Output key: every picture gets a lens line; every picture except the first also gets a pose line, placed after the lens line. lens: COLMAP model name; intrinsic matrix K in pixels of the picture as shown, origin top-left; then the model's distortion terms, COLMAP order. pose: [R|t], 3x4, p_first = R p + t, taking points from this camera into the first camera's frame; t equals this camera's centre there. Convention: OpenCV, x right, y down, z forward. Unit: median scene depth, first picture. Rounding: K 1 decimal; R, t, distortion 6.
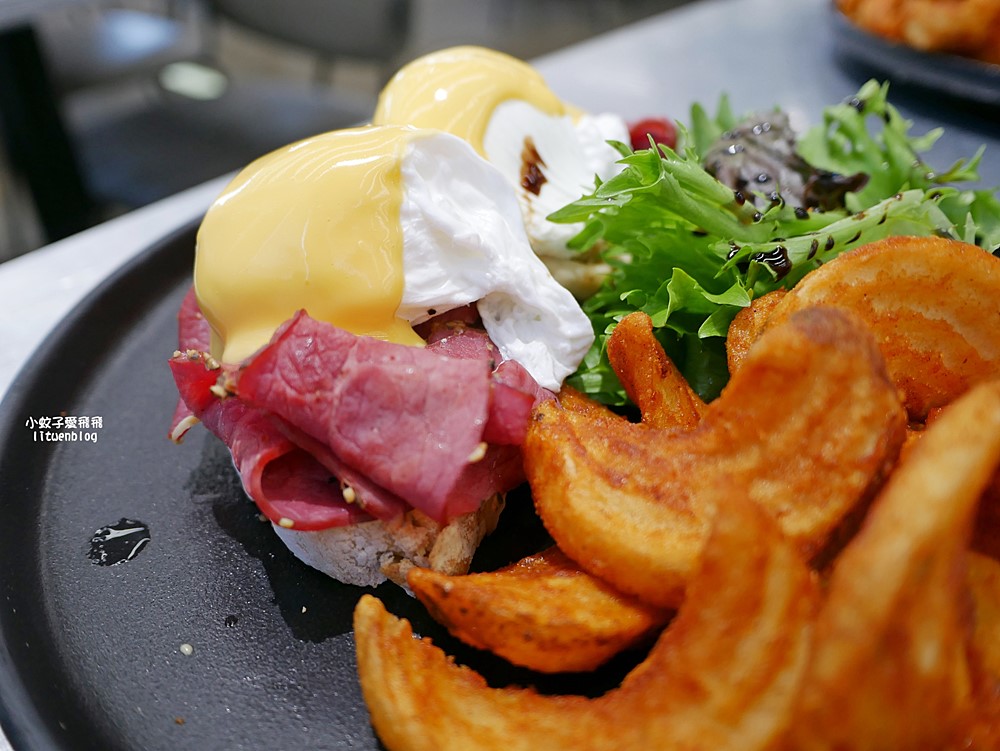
lens RADIAL K [[854.6, 0, 500.0], [0, 854.6, 375.5], [0, 0, 1]] dist [-0.048350, -0.003166]
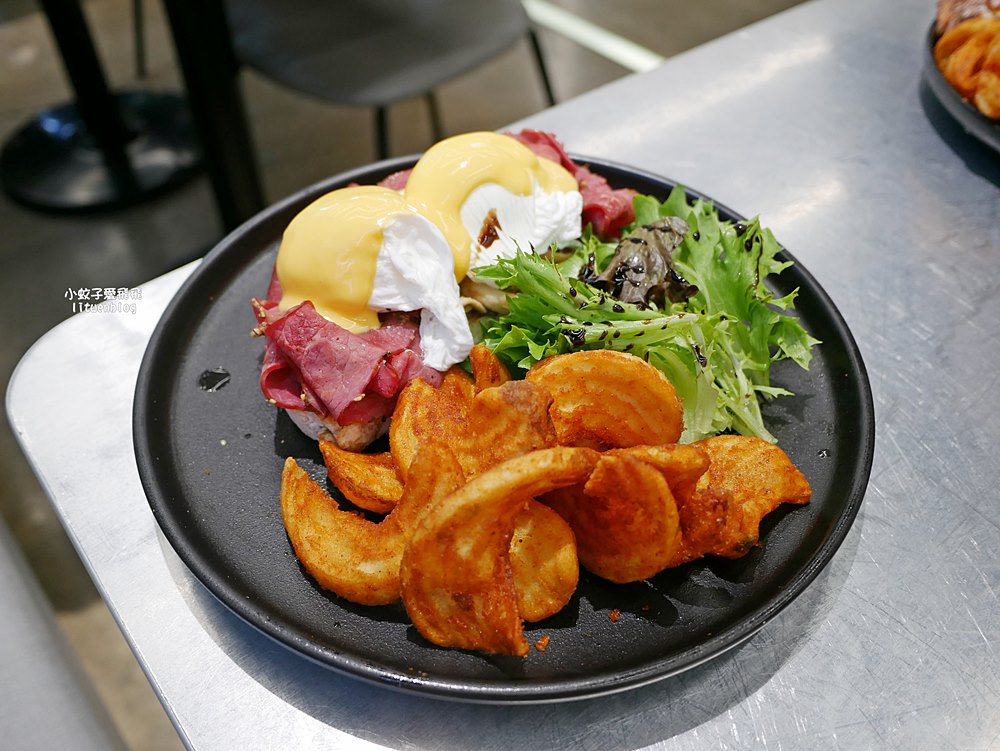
lens RADIAL K [[854.6, 0, 500.0], [0, 854.6, 375.5], [0, 0, 1]] dist [-0.048350, -0.003166]
pose [[0.926942, 0.295749, -0.230890, 0.662982], [-0.249604, 0.945515, 0.209045, -0.420412], [0.280134, -0.136142, 0.950258, -0.748345]]
